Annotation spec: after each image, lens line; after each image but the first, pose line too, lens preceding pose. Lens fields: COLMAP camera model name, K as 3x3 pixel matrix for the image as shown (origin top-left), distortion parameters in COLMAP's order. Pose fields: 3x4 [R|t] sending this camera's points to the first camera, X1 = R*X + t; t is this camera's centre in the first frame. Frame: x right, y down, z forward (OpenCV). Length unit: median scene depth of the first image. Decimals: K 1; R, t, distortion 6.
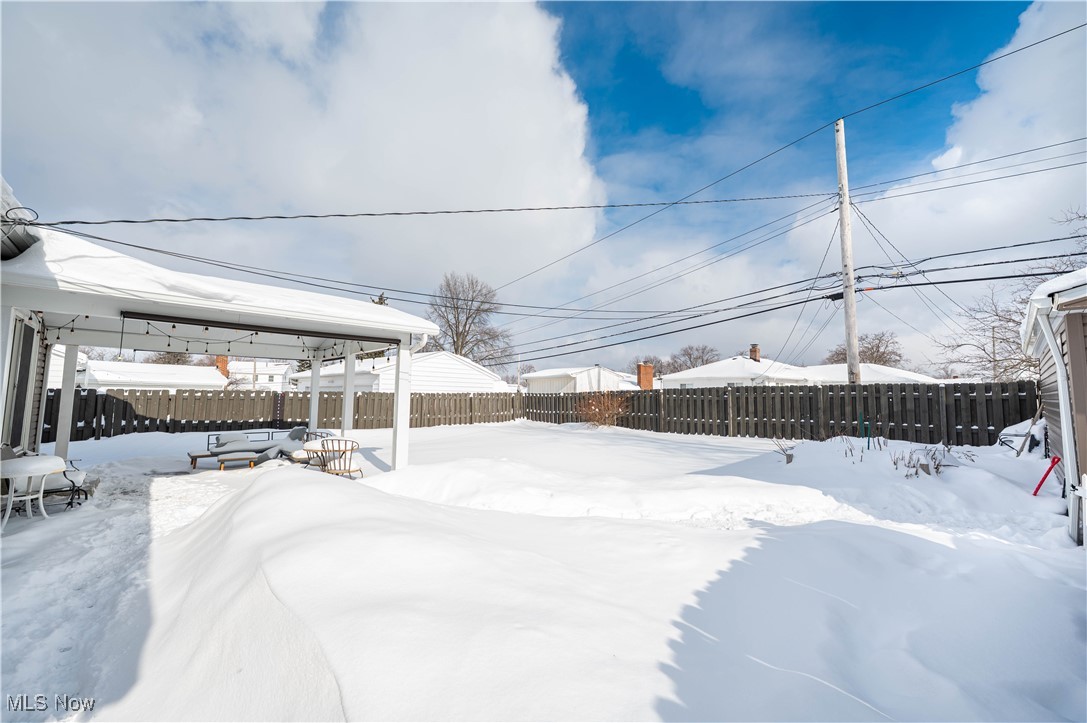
lens RADIAL K [[432.6, 0, 545.5], [0, 432.6, 361.6], [0, 0, 1]] dist [-0.001960, -0.000016]
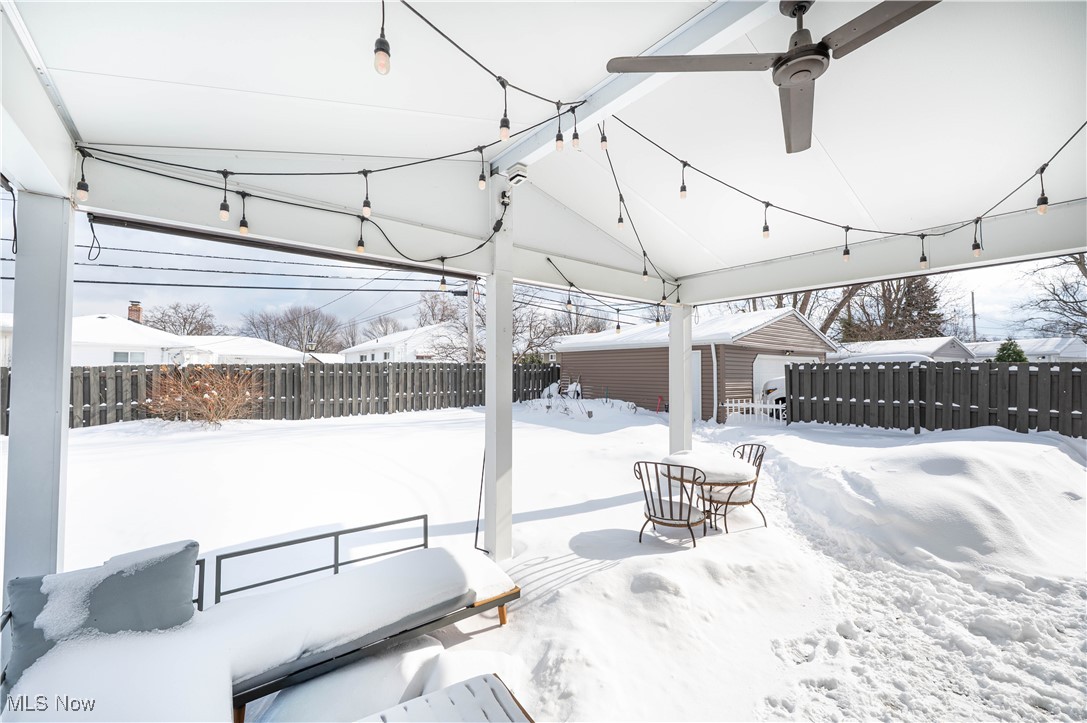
lens RADIAL K [[435.3, 0, 543.5], [0, 435.3, 361.5], [0, 0, 1]] dist [-0.001489, -0.000371]
pose [[0.081844, 0.016551, 0.996508, -0.585409], [-0.079123, 0.996814, -0.010058, 0.043063], [-0.993499, -0.078024, 0.082893, 0.641783]]
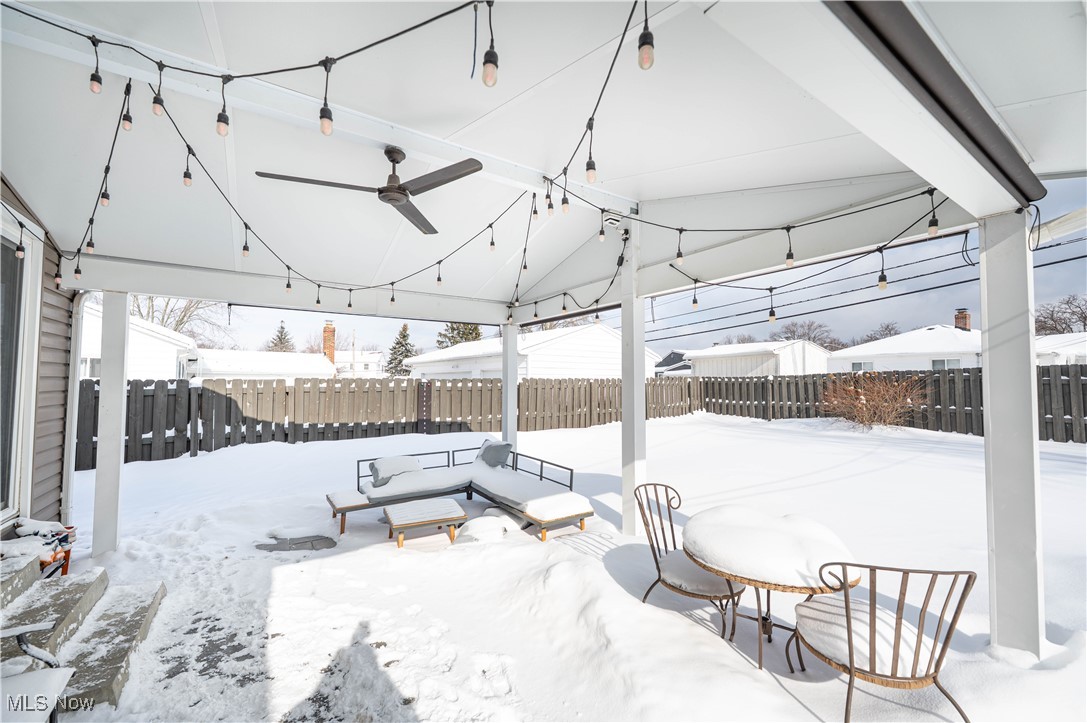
lens RADIAL K [[435.3, 0, 543.5], [0, 435.3, 361.5], [0, 0, 1]] dist [-0.001489, -0.000371]
pose [[0.985816, -0.020080, -0.166626, -0.321511], [0.025934, 0.999118, 0.033036, 0.023017], [0.165816, -0.036889, 0.985467, 0.355098]]
